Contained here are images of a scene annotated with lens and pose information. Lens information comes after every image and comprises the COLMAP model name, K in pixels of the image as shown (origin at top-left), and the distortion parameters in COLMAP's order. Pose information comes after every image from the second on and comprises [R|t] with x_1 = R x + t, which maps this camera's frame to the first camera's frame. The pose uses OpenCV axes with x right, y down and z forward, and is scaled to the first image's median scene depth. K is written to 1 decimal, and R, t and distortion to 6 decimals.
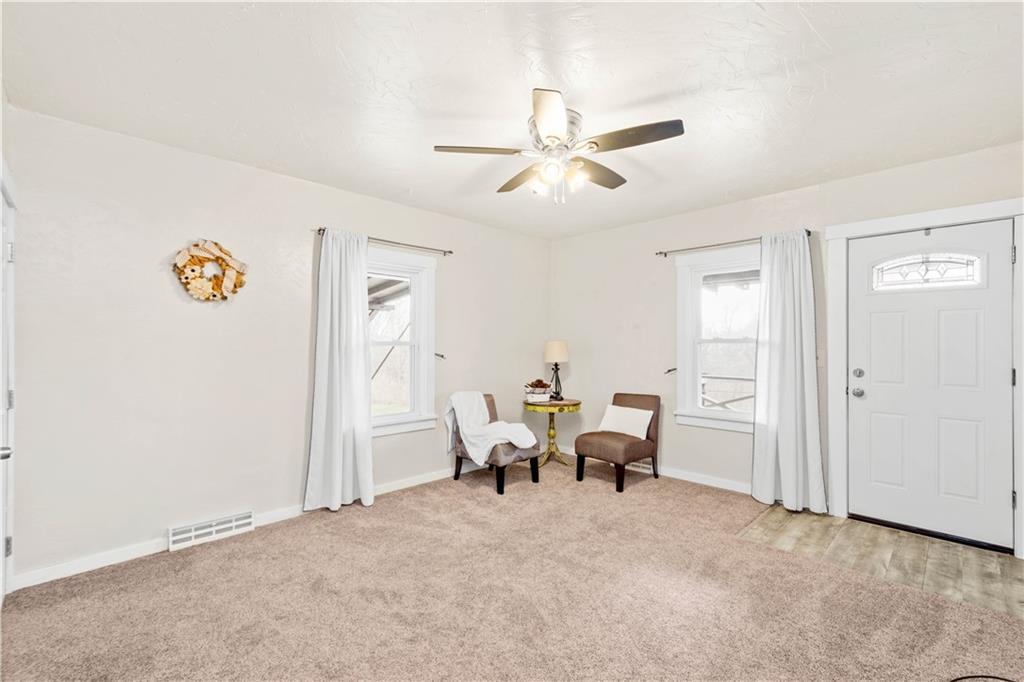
lens RADIAL K [[439.6, 0, 512.0], [0, 439.6, 341.0], [0, 0, 1]] dist [0.000589, -0.000164]
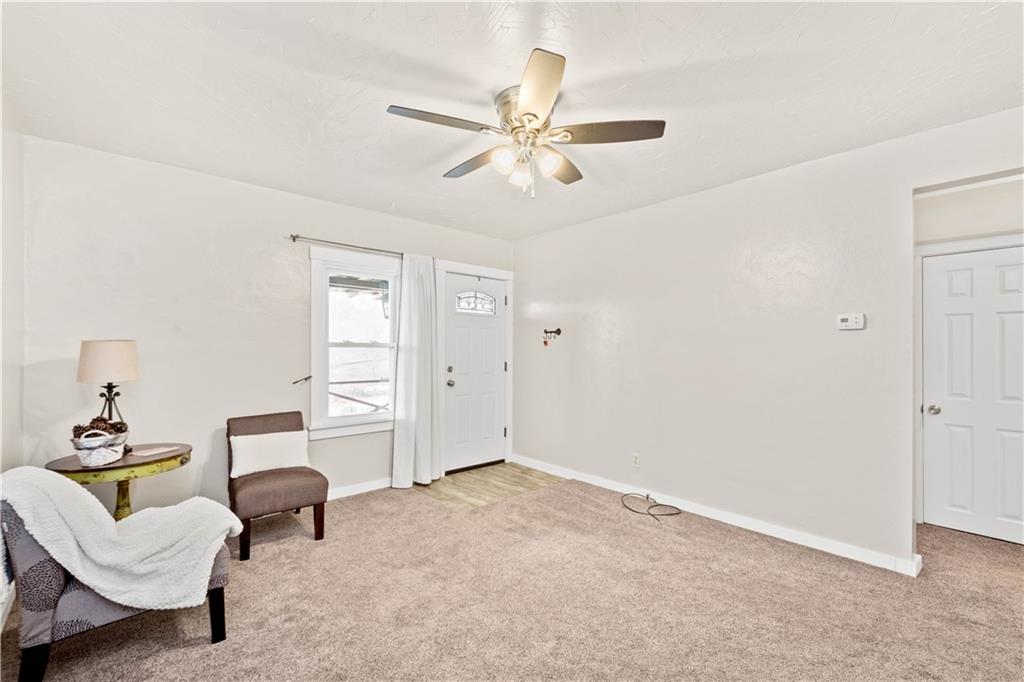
lens RADIAL K [[439.6, 0, 512.0], [0, 439.6, 341.0], [0, 0, 1]] dist [0.000589, -0.000164]
pose [[0.058812, 0.015973, 0.998141, -0.629023], [-0.011665, 0.999815, -0.015313, 0.002360], [-0.998201, -0.010742, 0.058988, 0.755469]]
